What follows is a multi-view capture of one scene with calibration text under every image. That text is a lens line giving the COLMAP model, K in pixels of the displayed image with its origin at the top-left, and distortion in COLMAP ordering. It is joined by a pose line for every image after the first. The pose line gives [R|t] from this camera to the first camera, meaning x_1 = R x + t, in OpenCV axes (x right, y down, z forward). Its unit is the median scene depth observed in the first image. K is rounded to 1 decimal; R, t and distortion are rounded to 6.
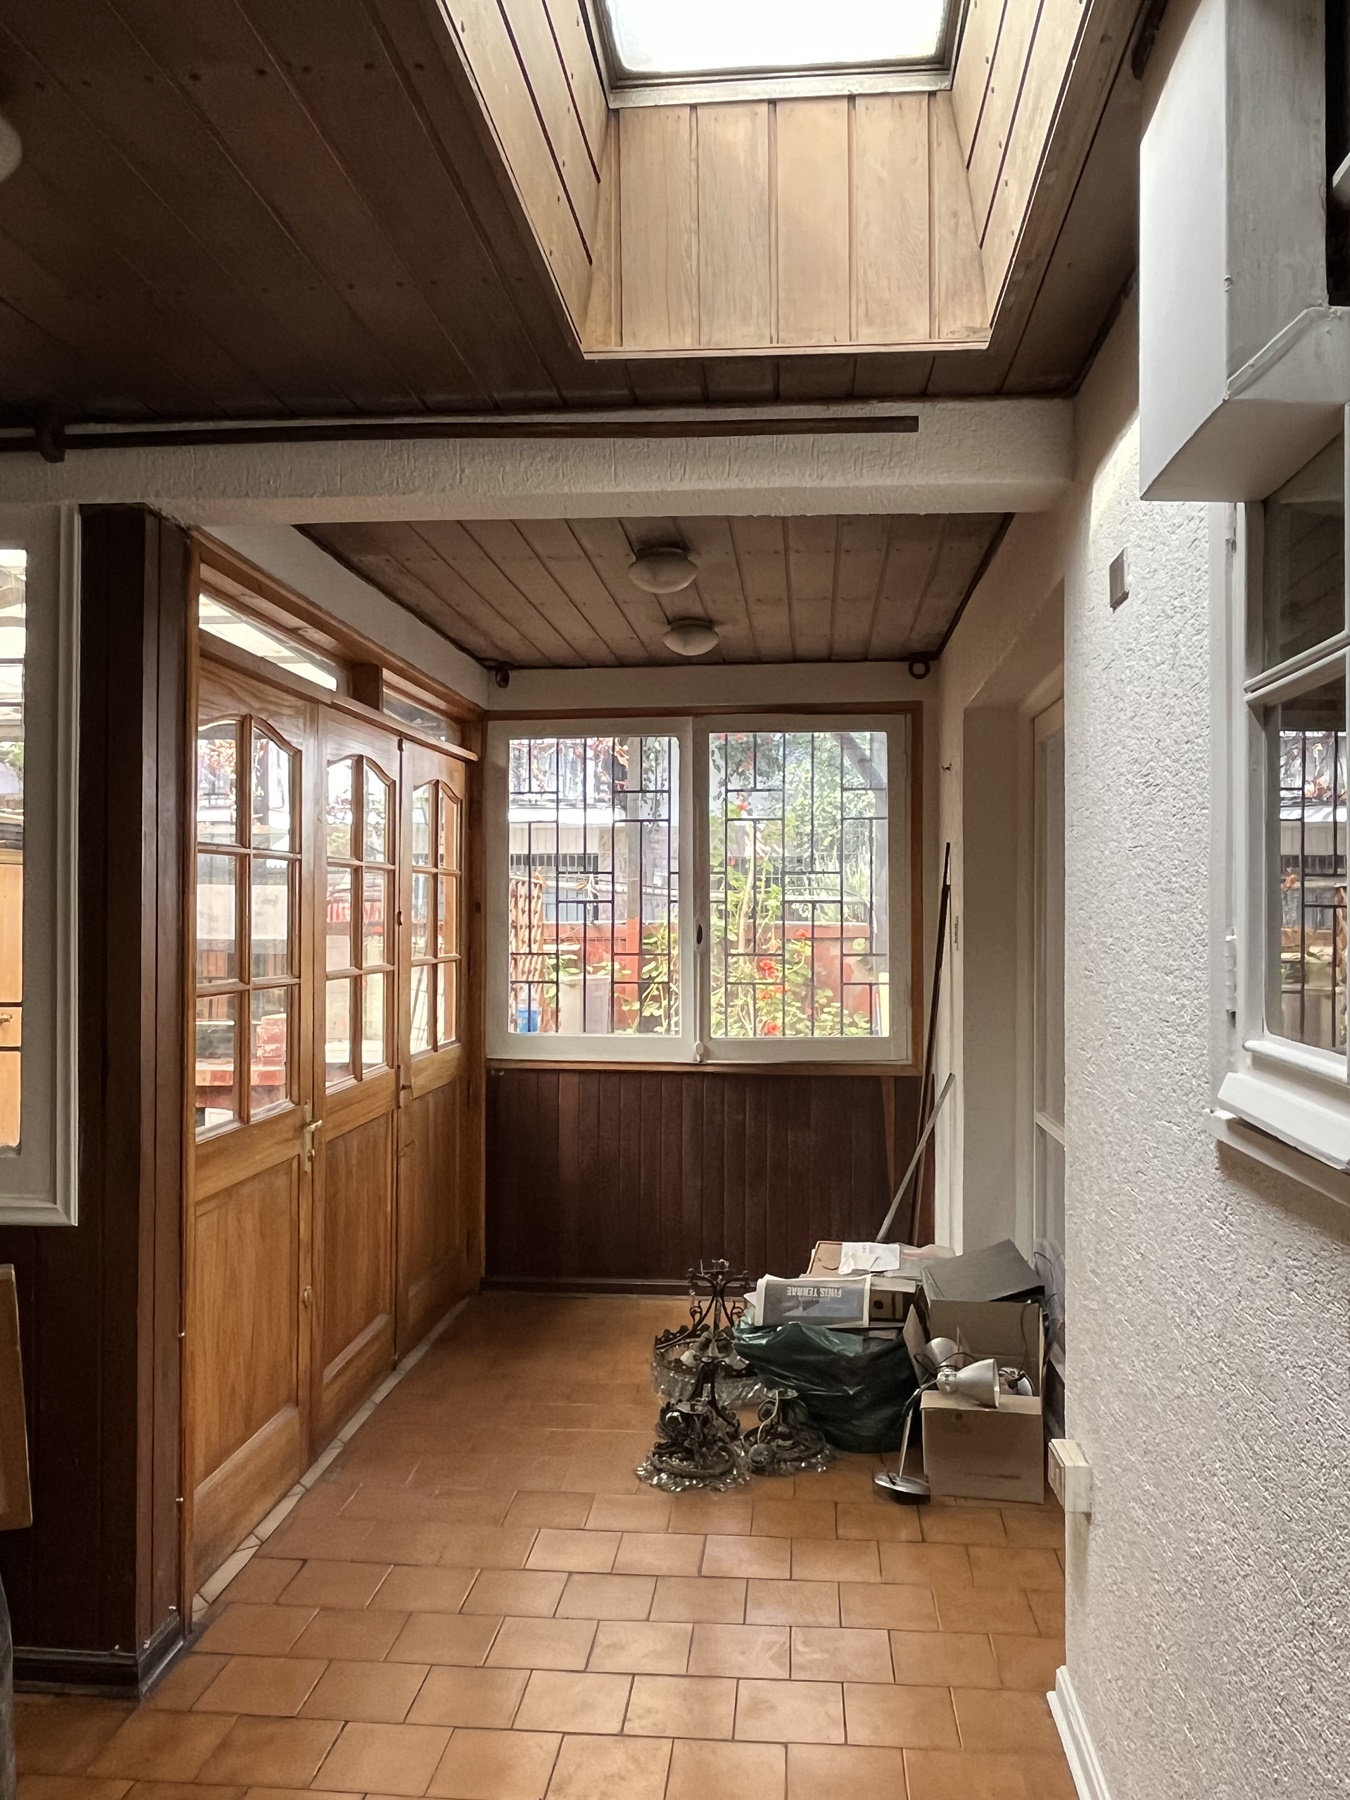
lens RADIAL K [[1328.3, 0, 676.6], [0, 1328.3, 901.8], [0, 0, 1]] dist [0.001614, 0.000389]
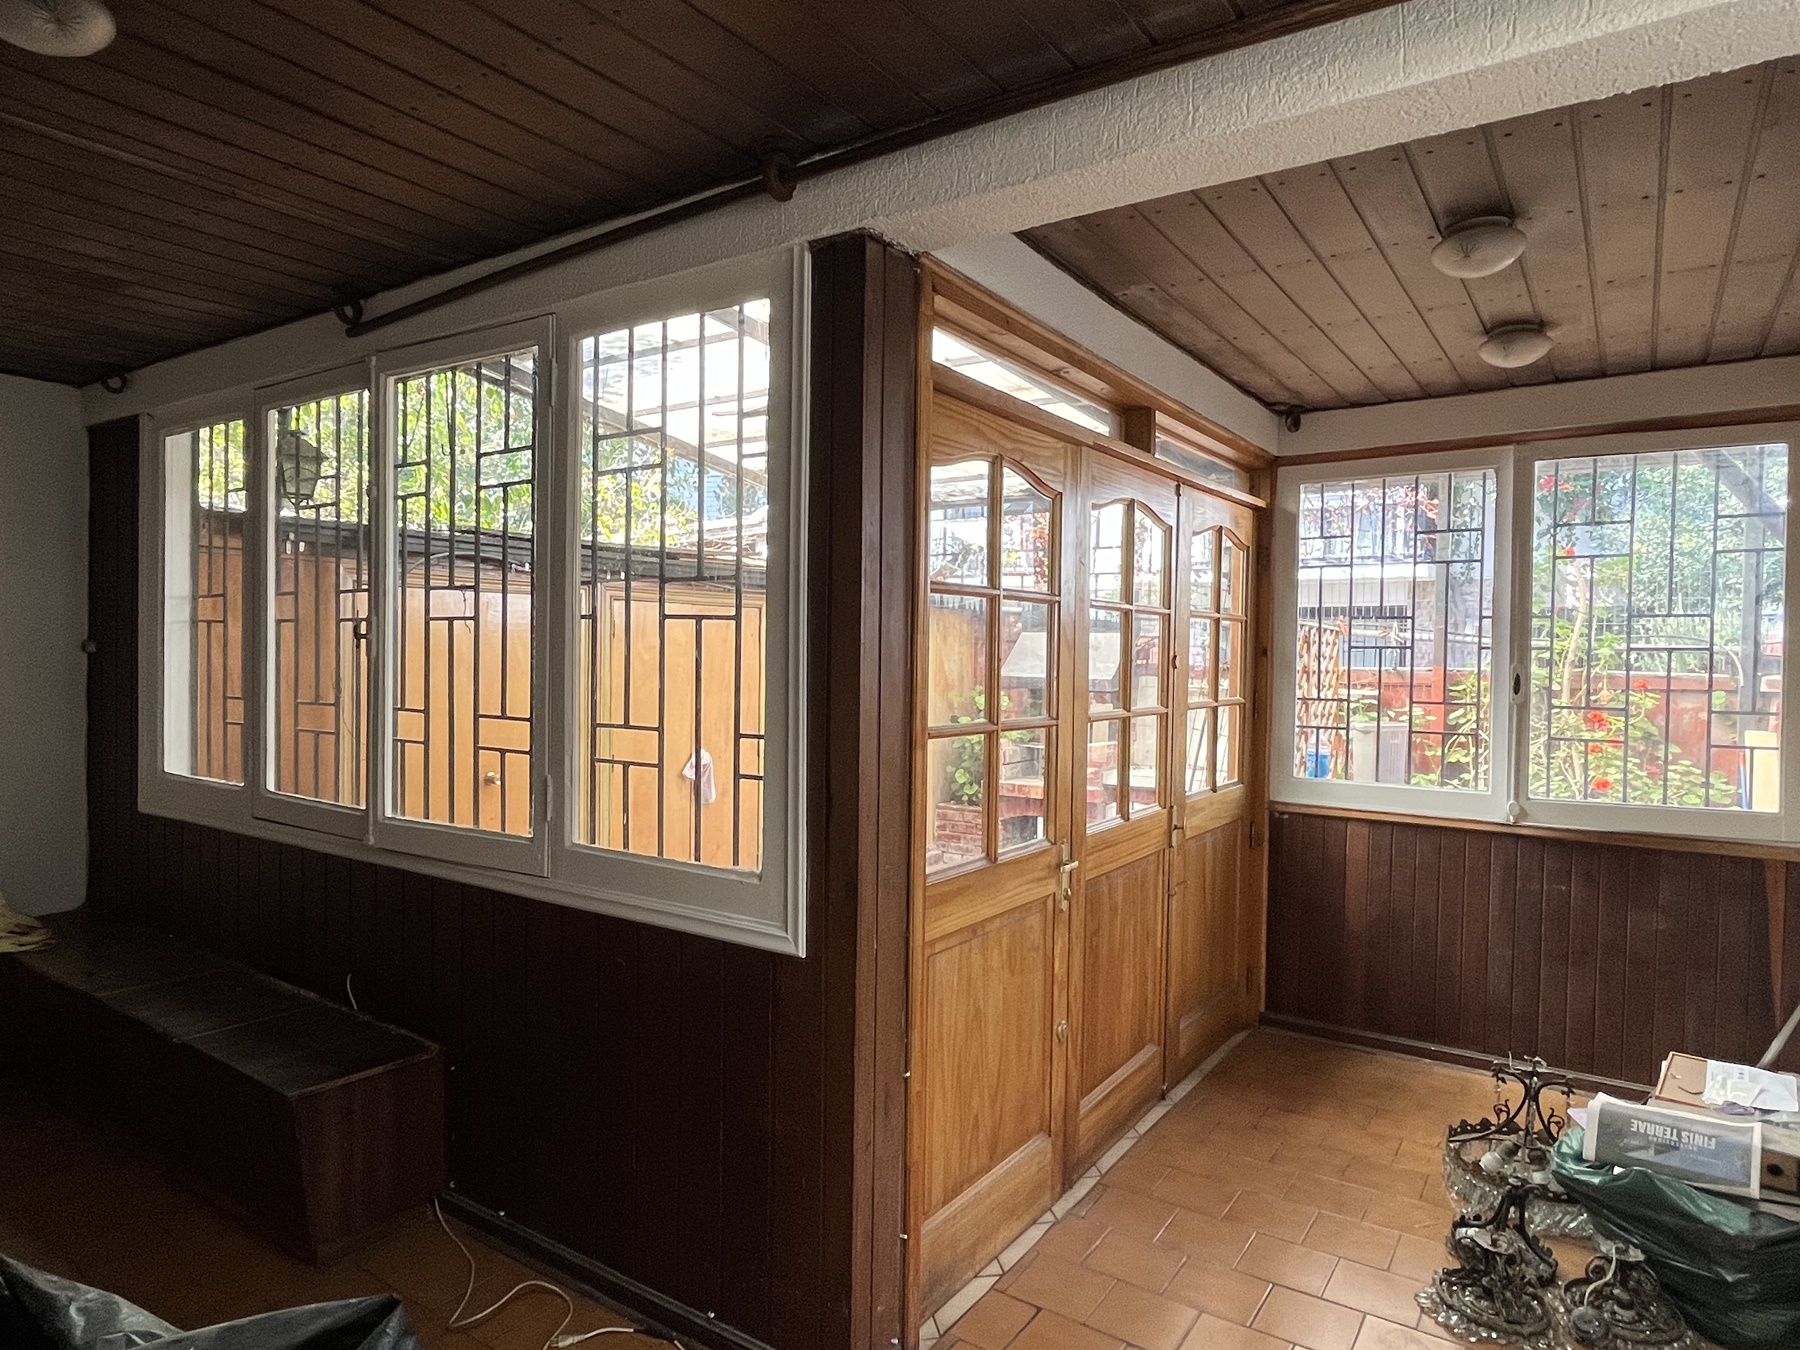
lens RADIAL K [[1046.5, 0, 893.9], [0, 1046.5, 677.8], [0, 0, 1]] dist [-0.004203, 0.001989]
pose [[0.868712, 0.021649, -0.494844, 0.001208], [-0.007855, 0.999521, 0.029938, 0.002704], [0.495255, -0.022120, 0.868466, 0.219372]]
